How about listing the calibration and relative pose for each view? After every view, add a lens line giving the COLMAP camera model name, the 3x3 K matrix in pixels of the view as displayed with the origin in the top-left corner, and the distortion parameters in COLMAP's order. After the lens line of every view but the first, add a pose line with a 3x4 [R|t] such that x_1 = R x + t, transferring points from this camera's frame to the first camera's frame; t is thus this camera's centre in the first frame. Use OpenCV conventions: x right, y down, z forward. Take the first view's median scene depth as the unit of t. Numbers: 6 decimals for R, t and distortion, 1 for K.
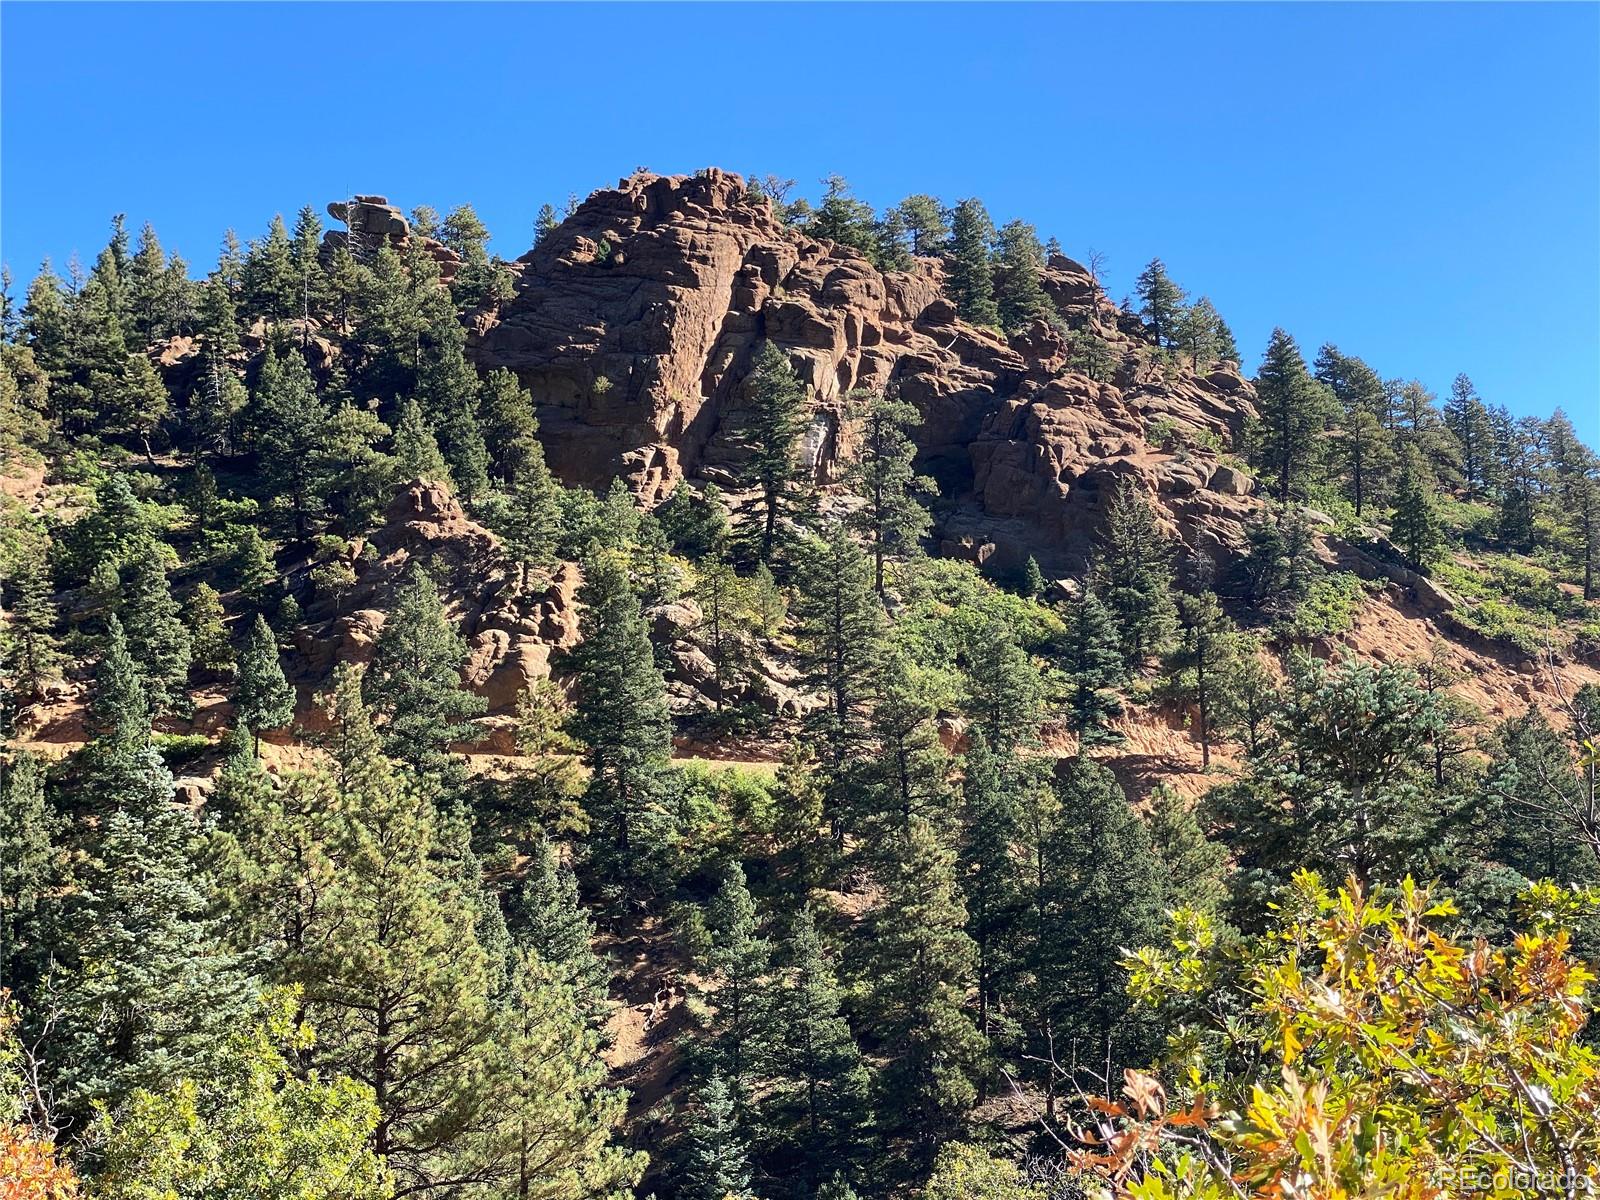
lens RADIAL K [[2378.5, 0, 794.9], [0, 2378.5, 590.6], [0, 0, 1]] dist [0.043120, 0.000000]
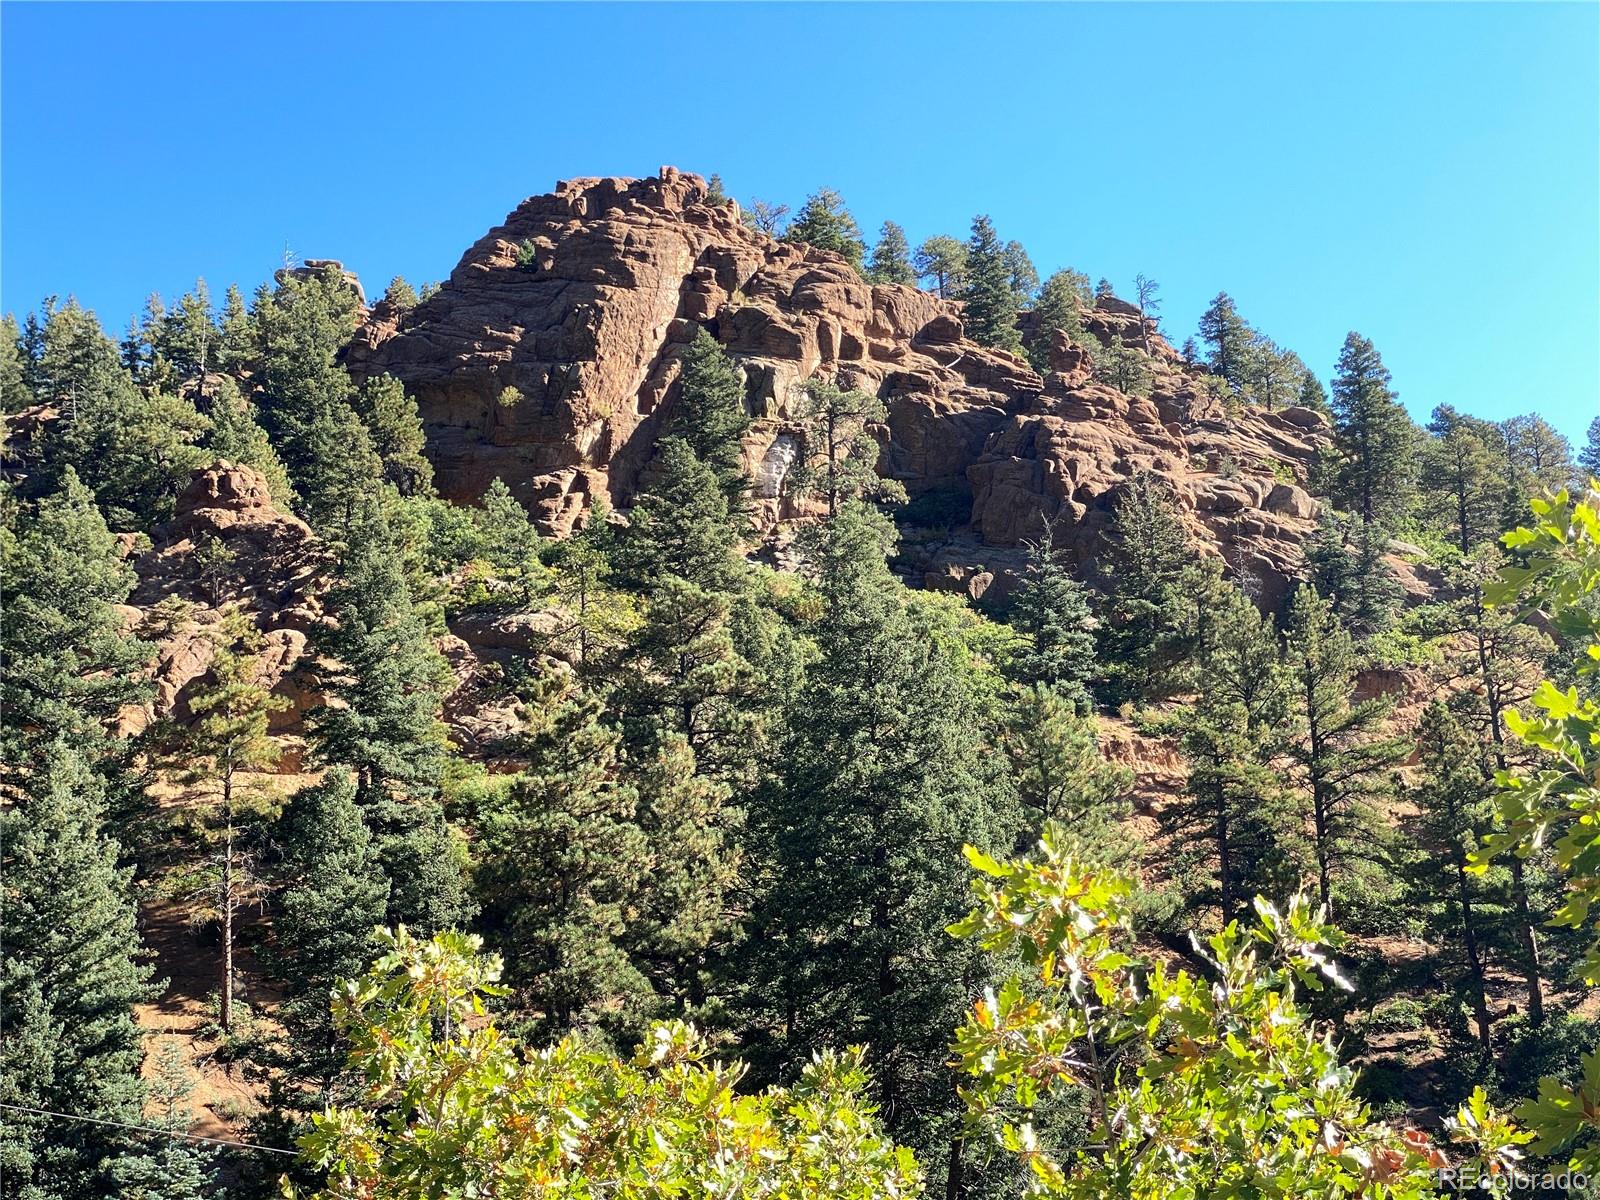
lens RADIAL K [[2378.5, 0, 801.7], [0, 2378.5, 612.0], [0, 0, 1]] dist [0.043120, 0.000000]
pose [[0.996406, -0.026077, -0.080592, 0.081941], [0.017402, 0.994156, -0.106537, 0.075609], [0.082899, 0.104752, 0.991037, 0.187646]]
